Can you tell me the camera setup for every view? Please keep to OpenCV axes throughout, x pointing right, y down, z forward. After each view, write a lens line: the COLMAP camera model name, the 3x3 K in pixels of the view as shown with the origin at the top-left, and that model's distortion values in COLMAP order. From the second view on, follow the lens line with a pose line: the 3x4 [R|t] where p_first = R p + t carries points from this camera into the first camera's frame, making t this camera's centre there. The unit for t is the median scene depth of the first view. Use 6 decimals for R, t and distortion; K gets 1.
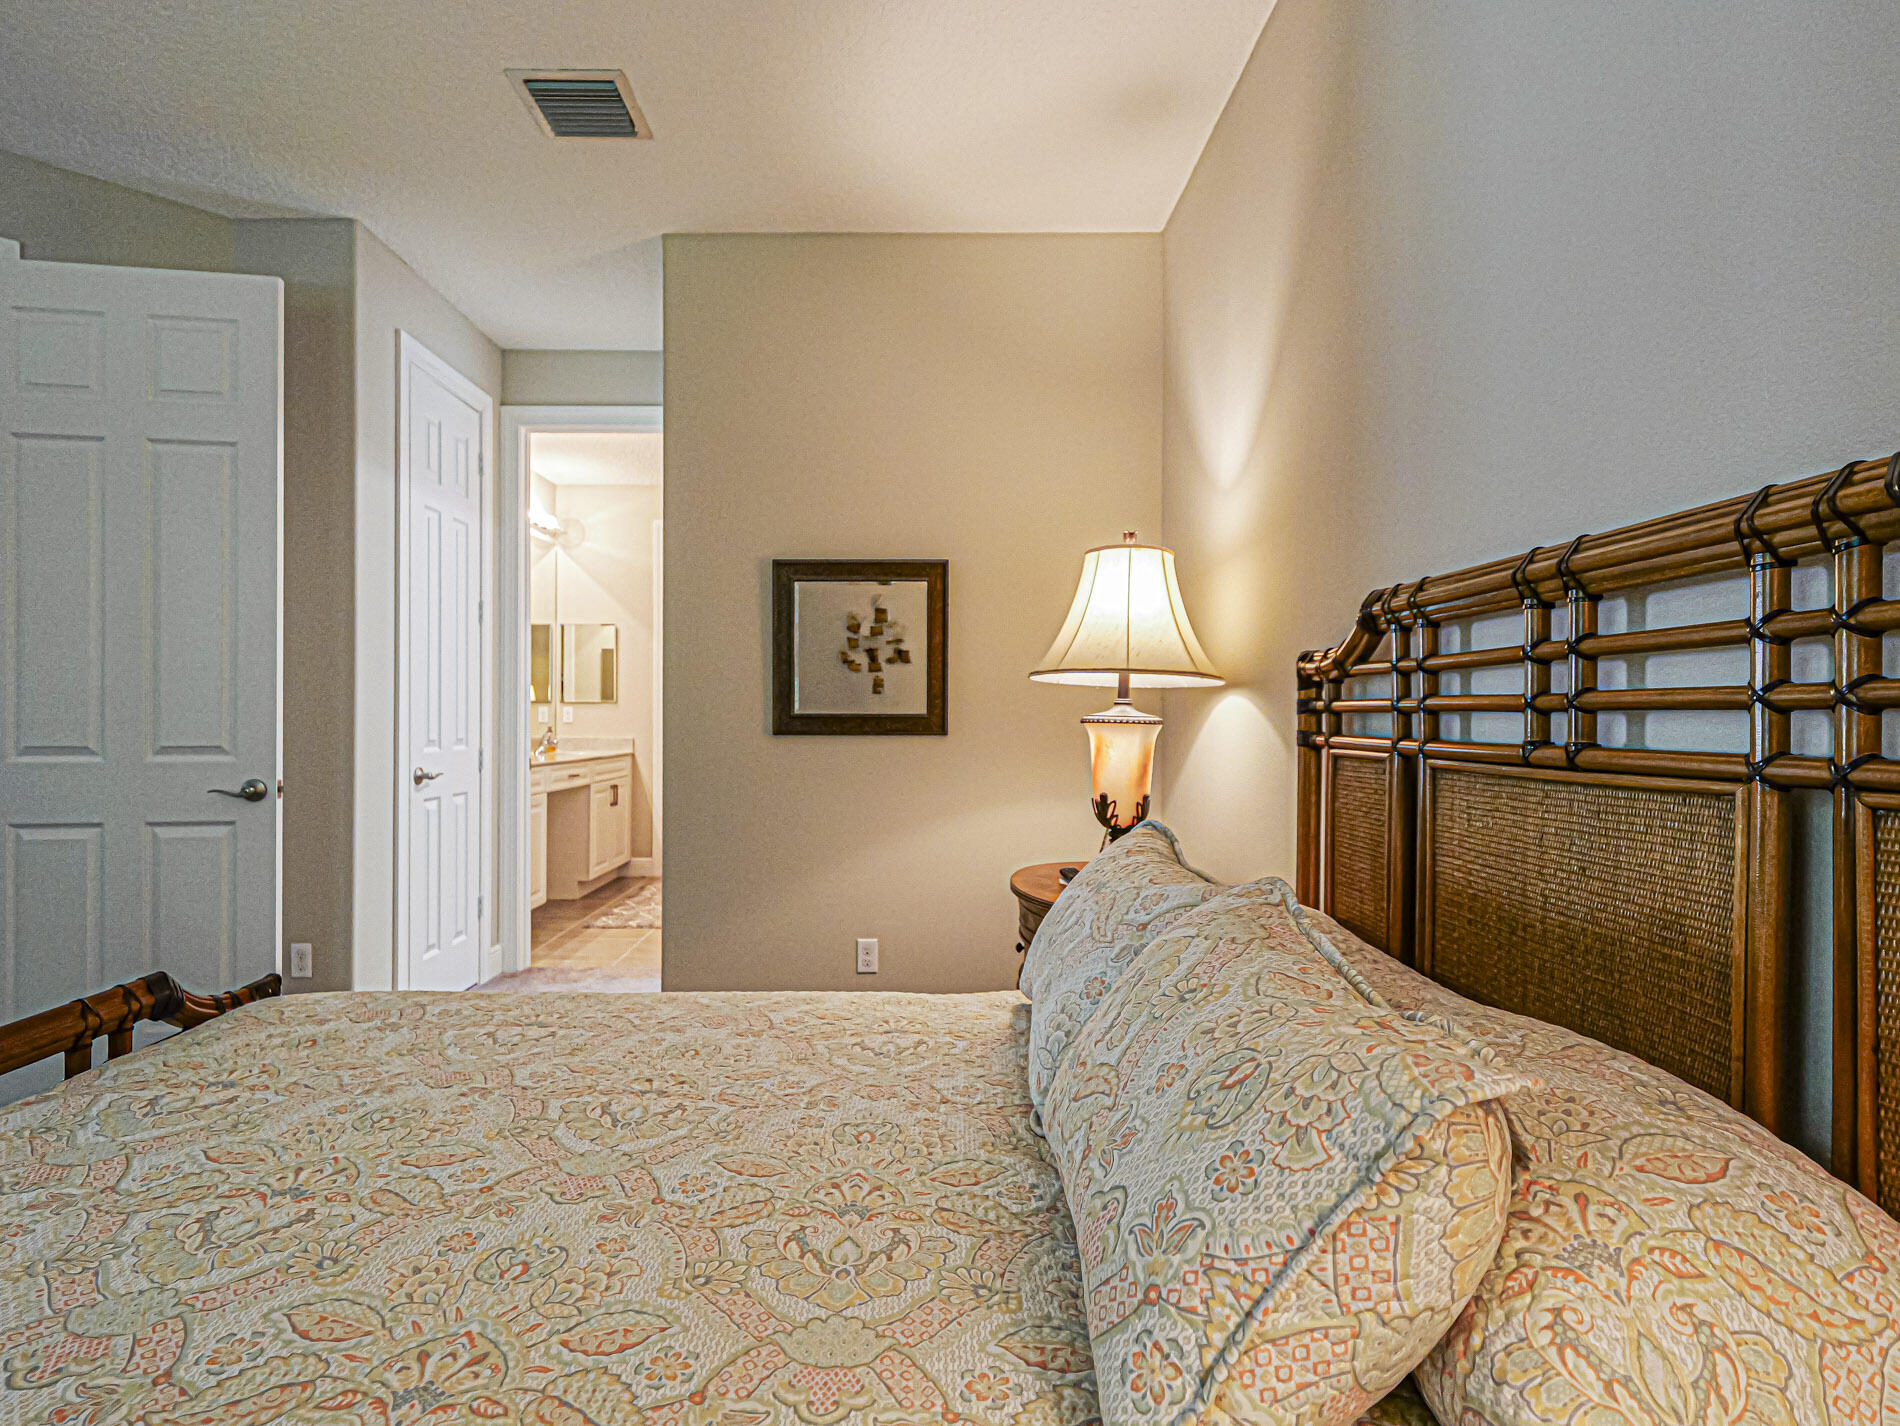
lens RADIAL K [[999.5, 0, 946.7], [0, 999.5, 717.2], [0, 0, 1]] dist [-0.001564, -0.000045]
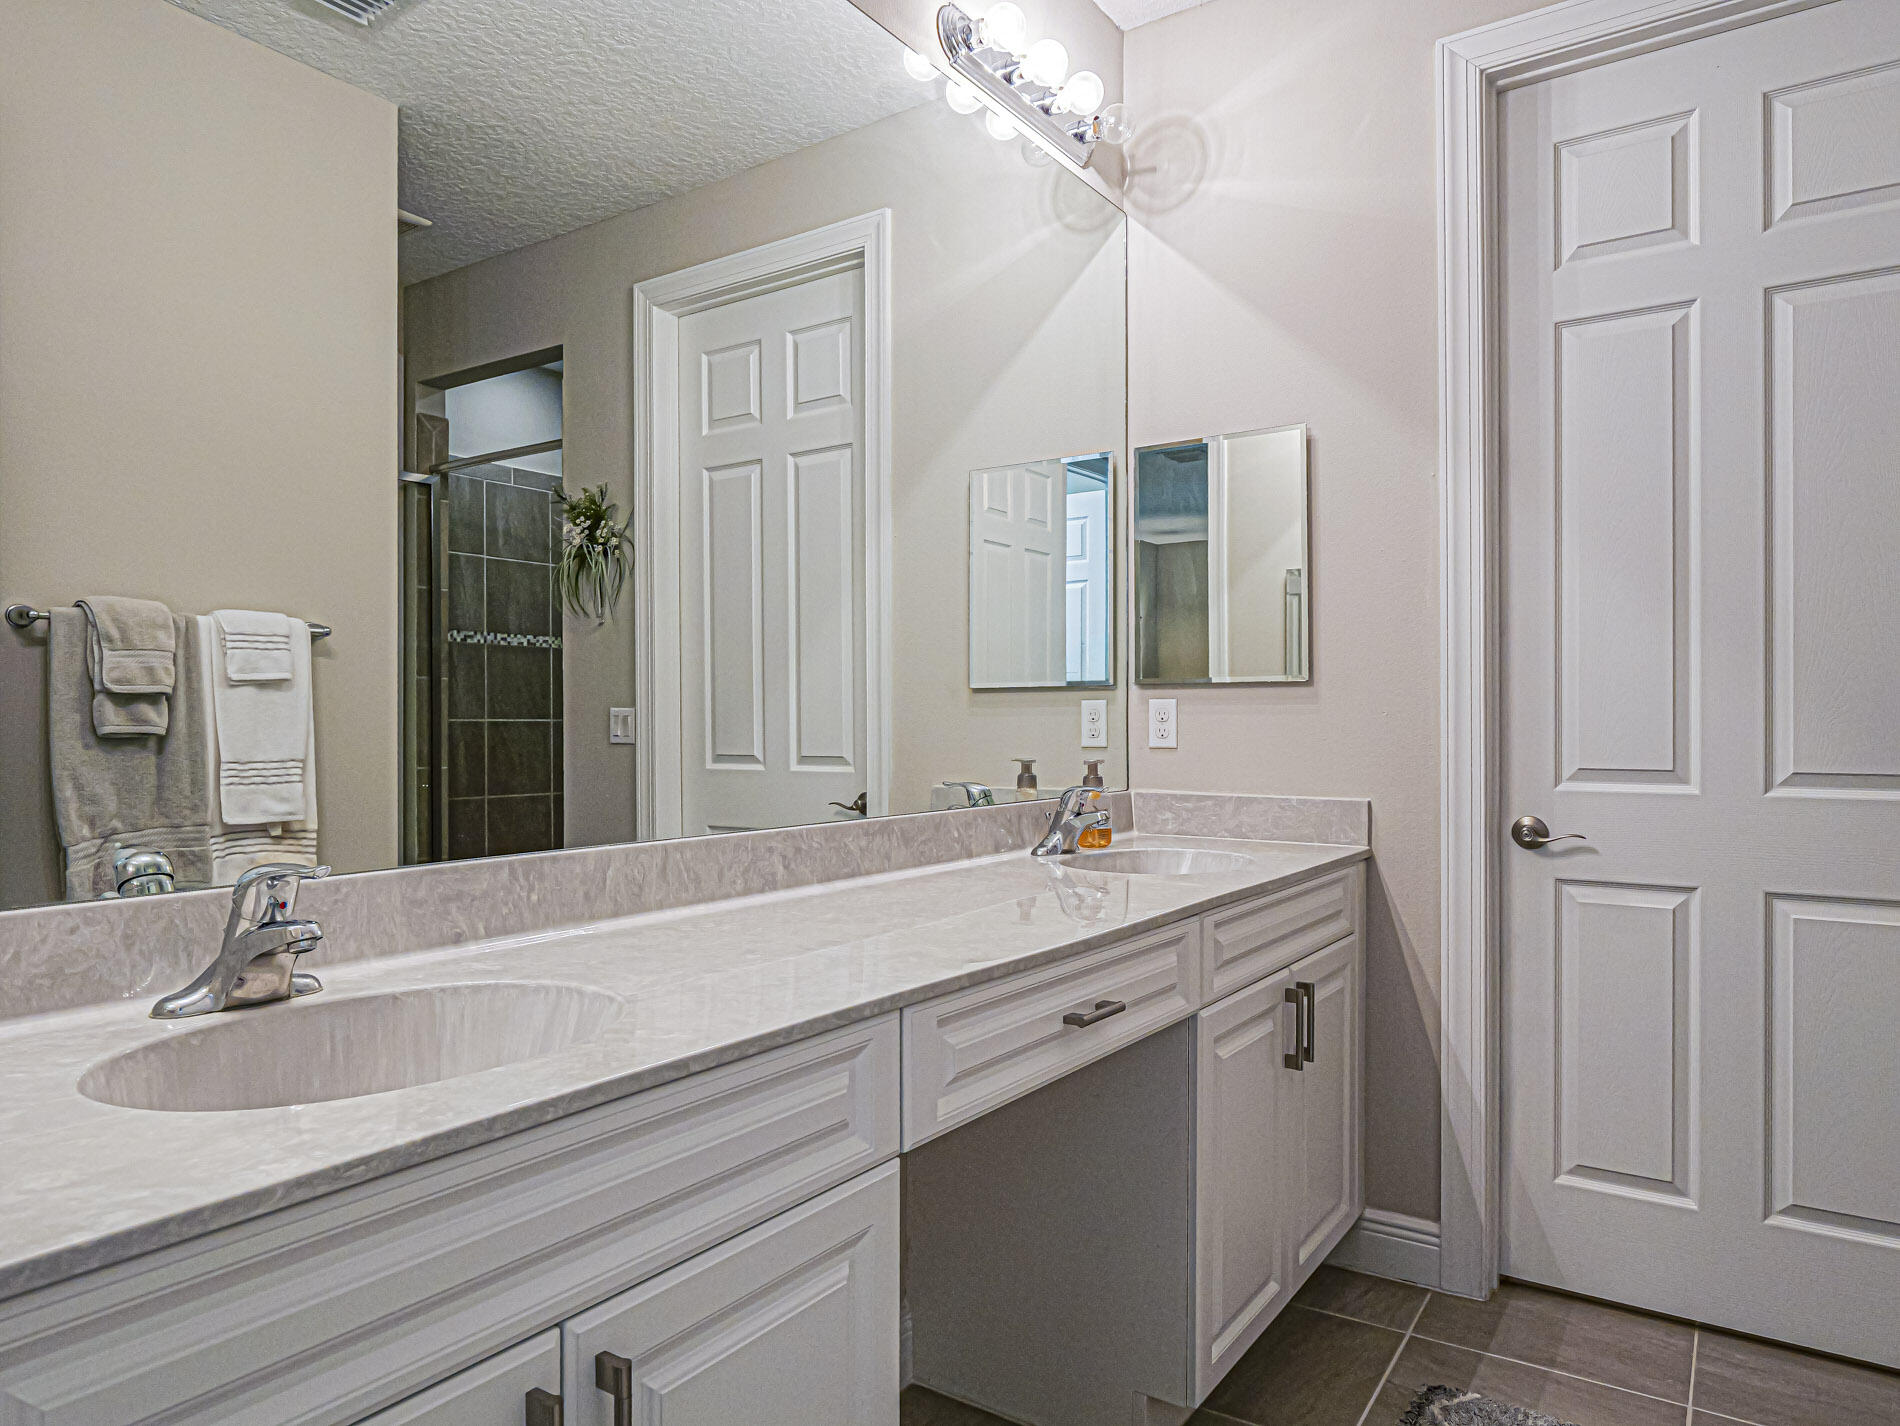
lens RADIAL K [[1215.3, 0, 947.5], [0, 1215.3, 716.5], [0, 0, 1]] dist [-0.000394, -0.000017]
pose [[0.812727, -0.011802, -0.582525, -0.212165], [0.013242, 0.999911, -0.001784, -0.001850], [0.582495, -0.006263, 0.812811, 0.660167]]
